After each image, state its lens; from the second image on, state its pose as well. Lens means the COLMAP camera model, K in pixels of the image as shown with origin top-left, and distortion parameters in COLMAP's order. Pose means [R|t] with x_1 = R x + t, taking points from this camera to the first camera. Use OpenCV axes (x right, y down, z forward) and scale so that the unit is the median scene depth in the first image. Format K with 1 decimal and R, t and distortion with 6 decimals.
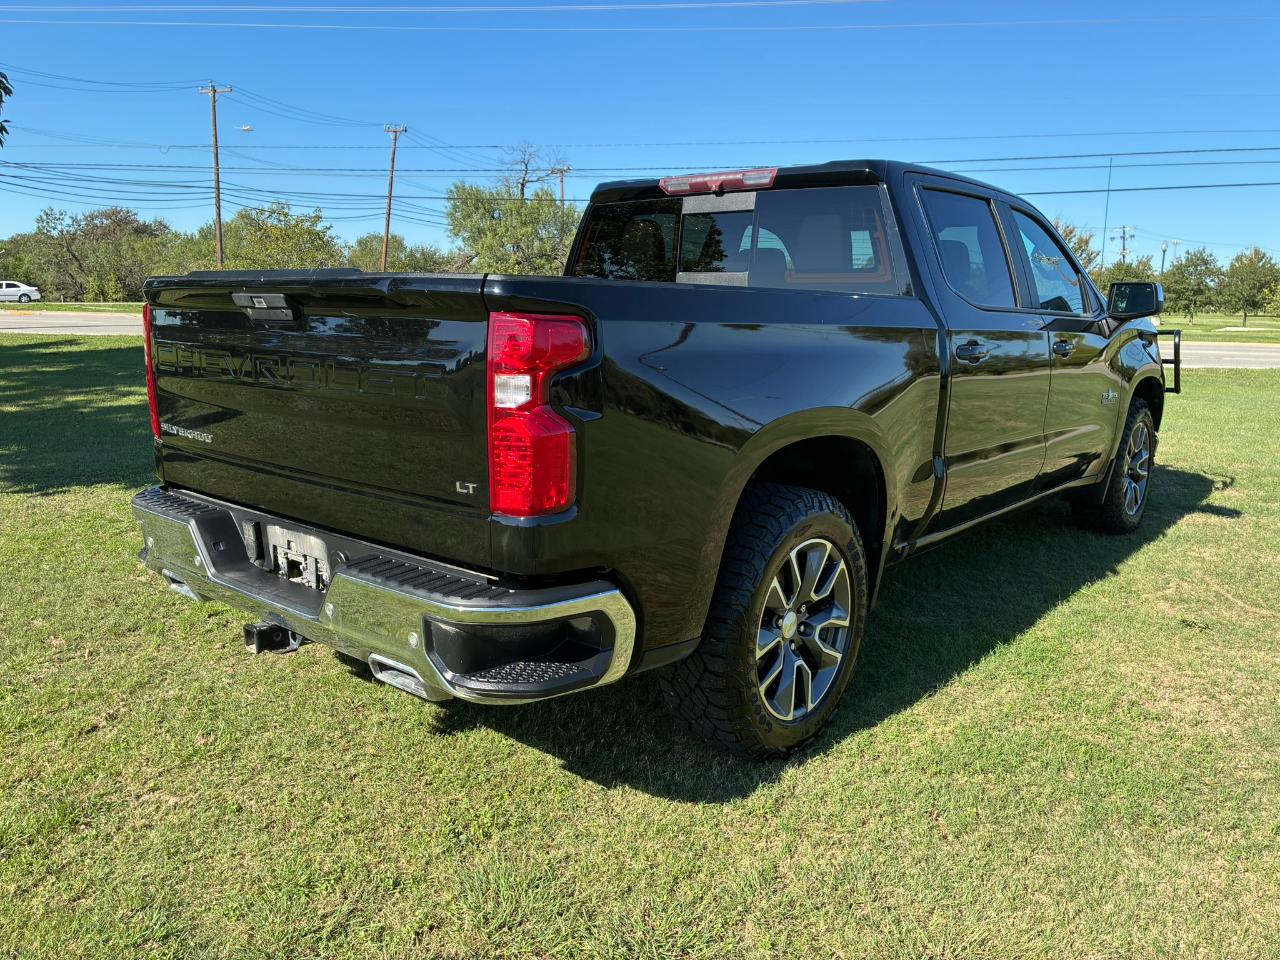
lens RADIAL K [[963.8, 0, 631.3], [0, 963.8, 482.2], [0, 0, 1]] dist [0.071397, -0.094741]
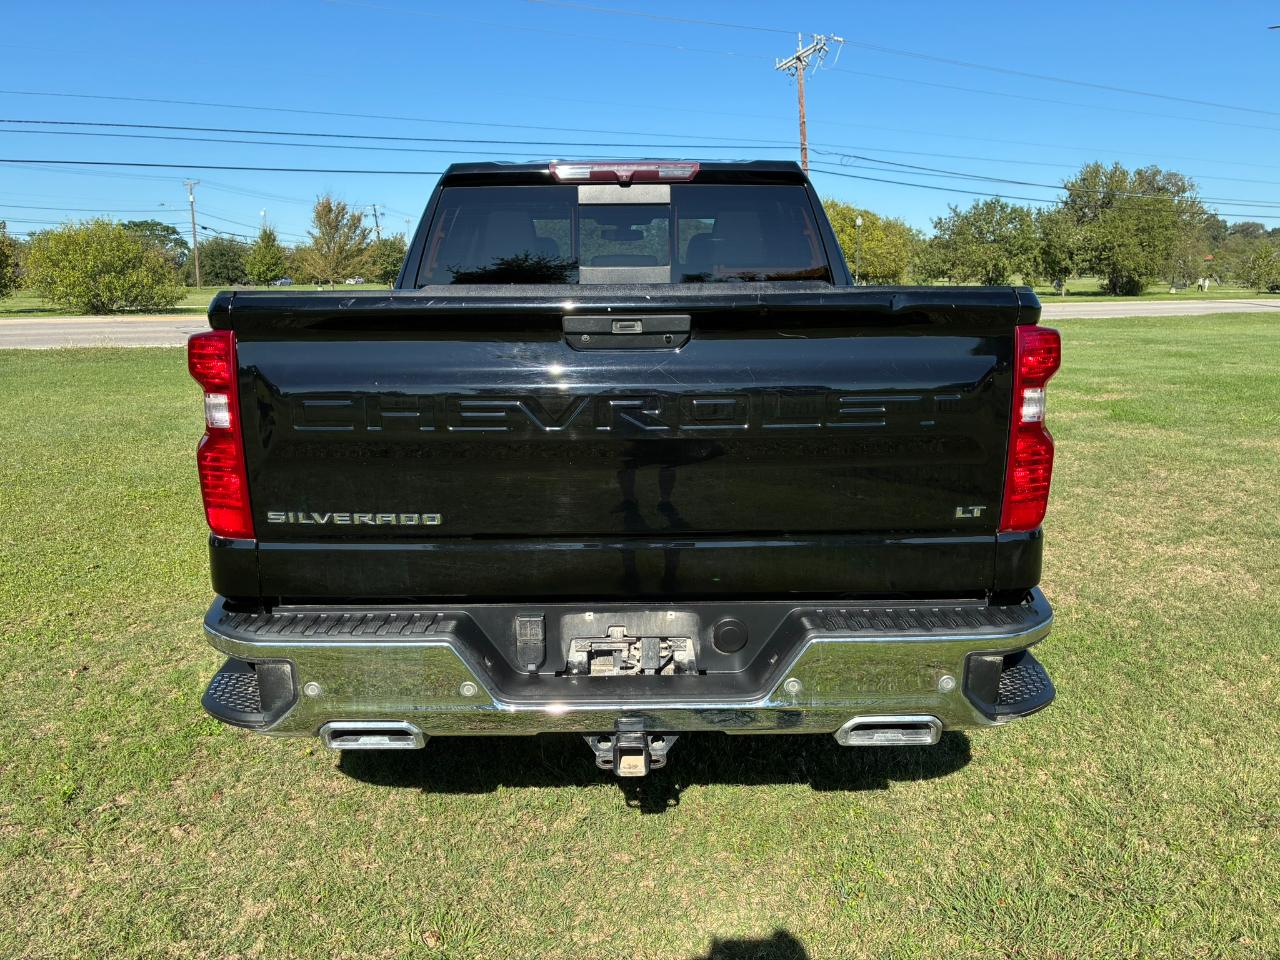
lens RADIAL K [[963.8, 0, 631.3], [0, 963.8, 482.2], [0, 0, 1]] dist [0.071397, -0.094741]
pose [[0.756799, -0.152895, 0.635515, -0.575189], [0.136719, 0.987779, 0.074833, -0.078360], [-0.639190, 0.030254, 0.768454, 0.271841]]
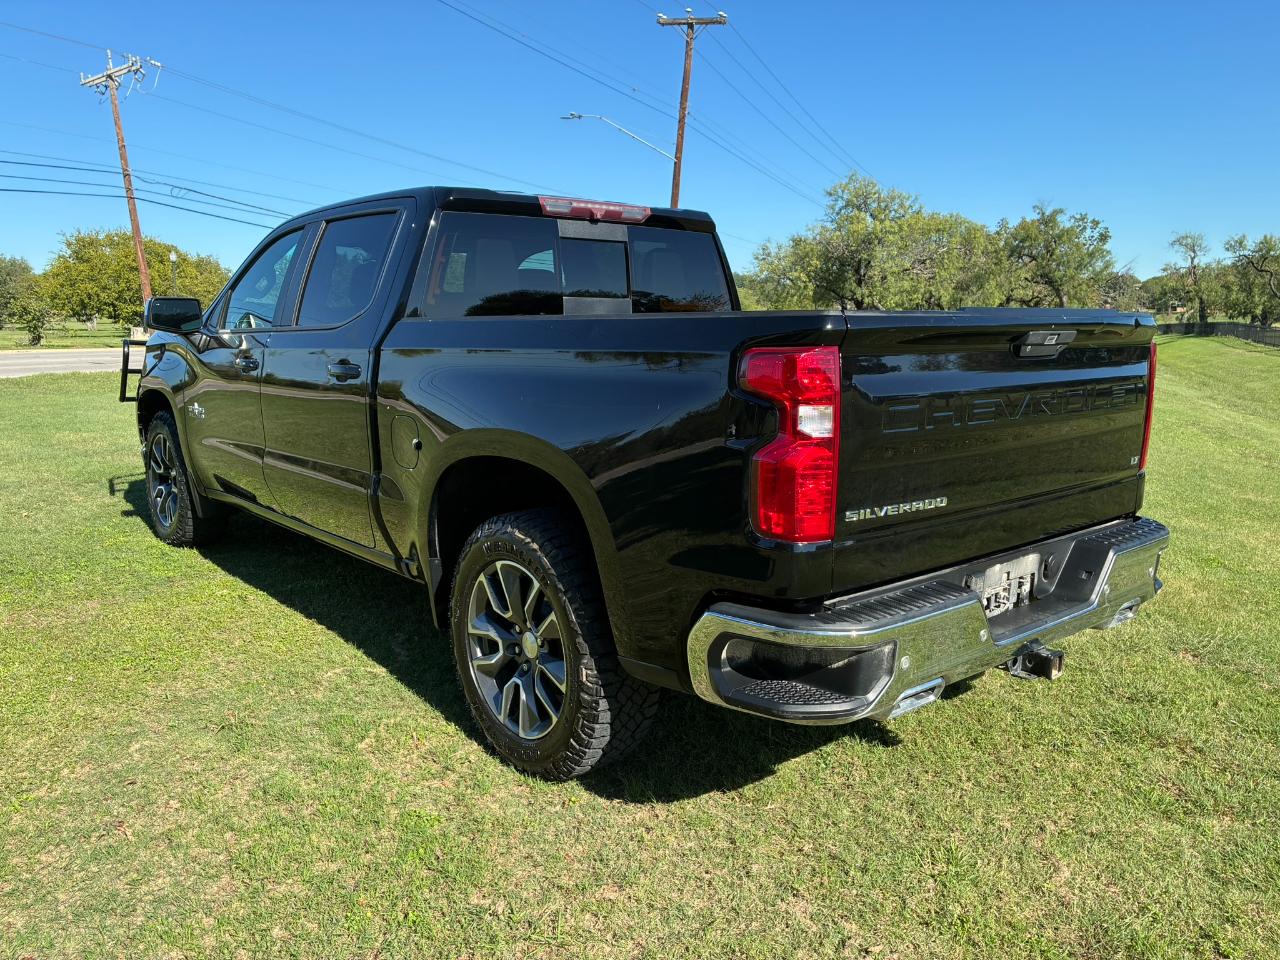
lens RADIAL K [[963.8, 0, 631.3], [0, 963.8, 482.2], [0, 0, 1]] dist [0.071397, -0.094741]
pose [[0.171963, -0.175595, 0.969327, -0.971741], [0.177079, 0.973467, 0.144930, -0.173934], [-0.969057, 0.146725, 0.198494, 0.816423]]
